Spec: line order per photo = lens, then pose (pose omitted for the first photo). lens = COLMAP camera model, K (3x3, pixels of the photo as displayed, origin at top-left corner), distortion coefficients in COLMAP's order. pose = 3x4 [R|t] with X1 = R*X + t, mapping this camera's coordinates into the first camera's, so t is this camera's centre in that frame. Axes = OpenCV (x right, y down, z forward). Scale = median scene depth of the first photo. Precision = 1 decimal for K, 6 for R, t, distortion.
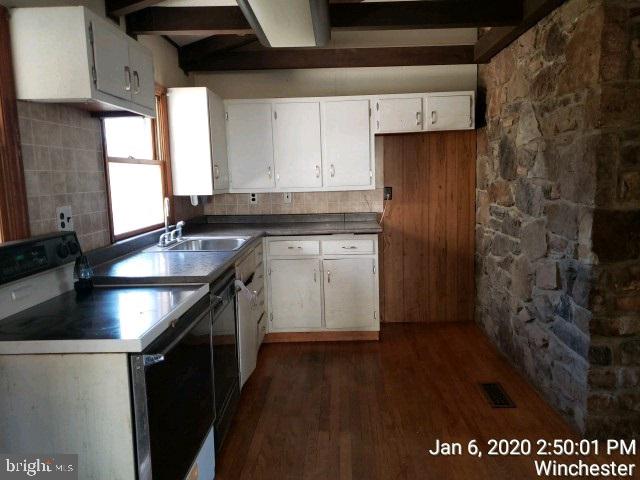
lens RADIAL K [[502.8, 0, 322.3], [0, 502.8, 235.2], [0, 0, 1]] dist [0.030921, 0.002227]
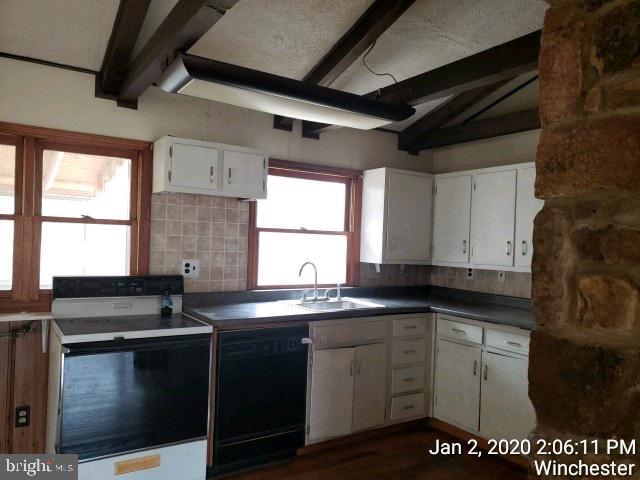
lens RADIAL K [[502.8, 0, 318.4], [0, 502.8, 243.7], [0, 0, 1]] dist [0.030921, 0.002227]
pose [[0.538076, 0.046202, -0.841629, 0.598472], [-0.143947, 0.988865, -0.037745, -0.061540], [0.830514, 0.141460, 0.538735, 0.294650]]
